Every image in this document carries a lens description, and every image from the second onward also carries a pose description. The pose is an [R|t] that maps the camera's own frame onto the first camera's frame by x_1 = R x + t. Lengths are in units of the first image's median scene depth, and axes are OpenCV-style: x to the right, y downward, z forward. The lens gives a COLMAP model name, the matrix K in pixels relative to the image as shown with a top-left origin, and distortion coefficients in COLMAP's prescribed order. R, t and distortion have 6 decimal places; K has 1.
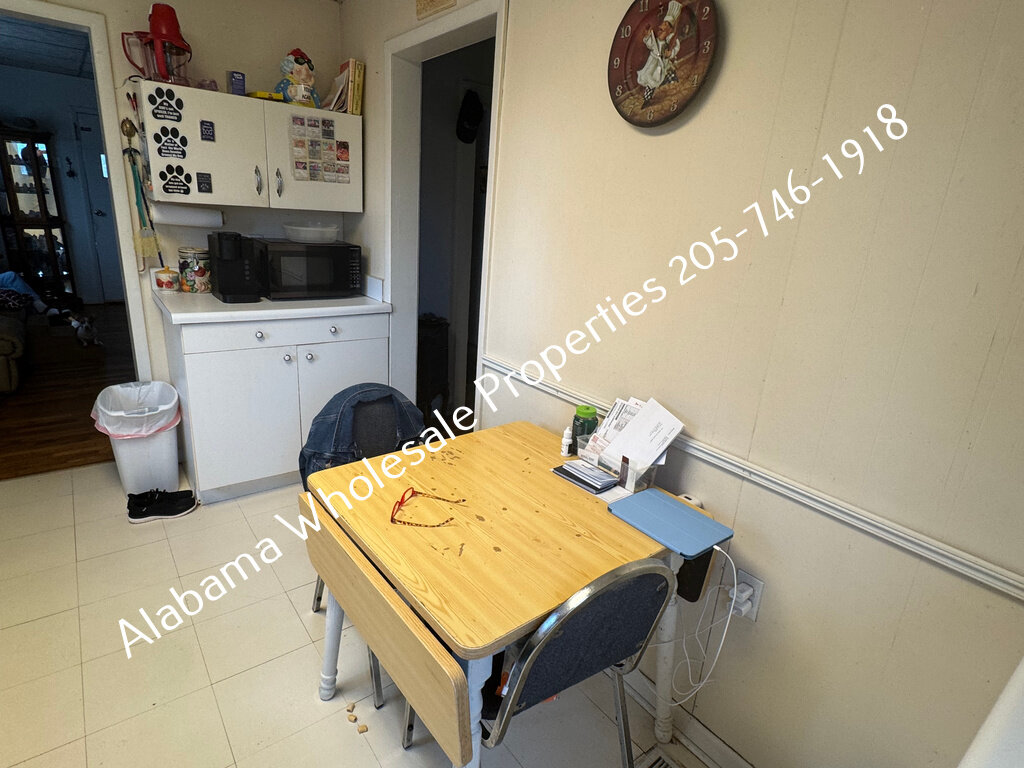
lens RADIAL K [[557.5, 0, 514.1], [0, 557.5, 384.6], [0, 0, 1]] dist [0.002392, -0.000270]
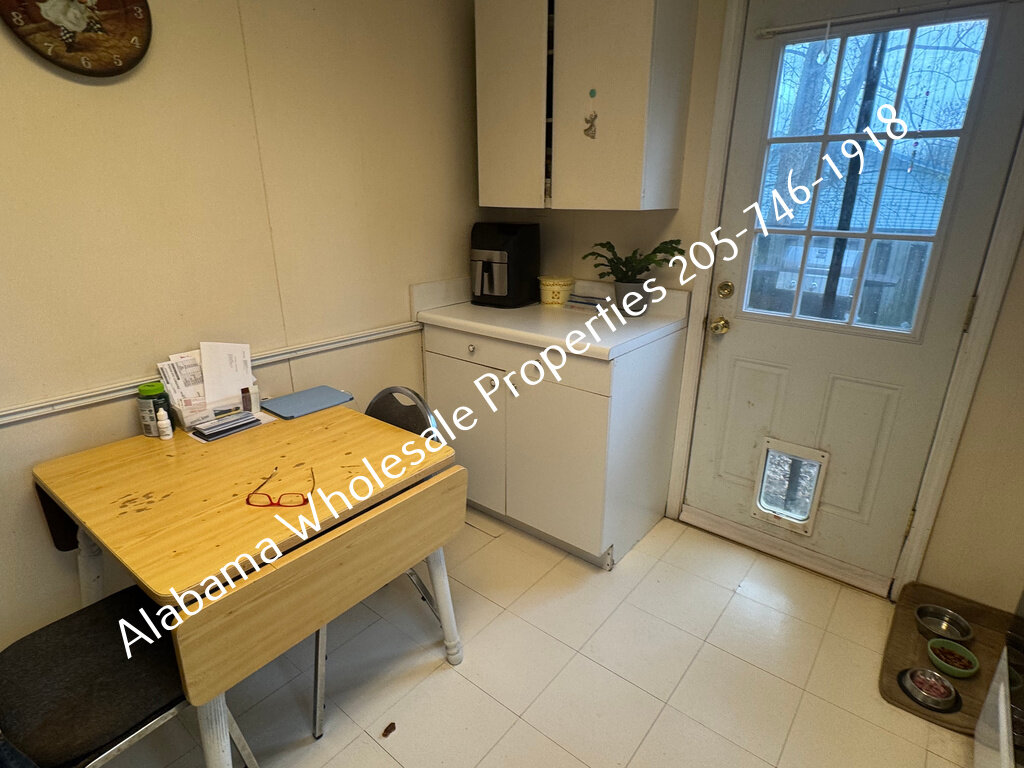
lens RADIAL K [[557.5, 0, 515.0], [0, 557.5, 385.8], [0, 0, 1]] dist [0.002392, -0.000270]
pose [[-0.233293, -0.385825, 0.892588, -0.974742], [0.264231, 0.858226, 0.440034, -0.238201], [-0.935819, 0.338506, -0.098271, 0.599045]]
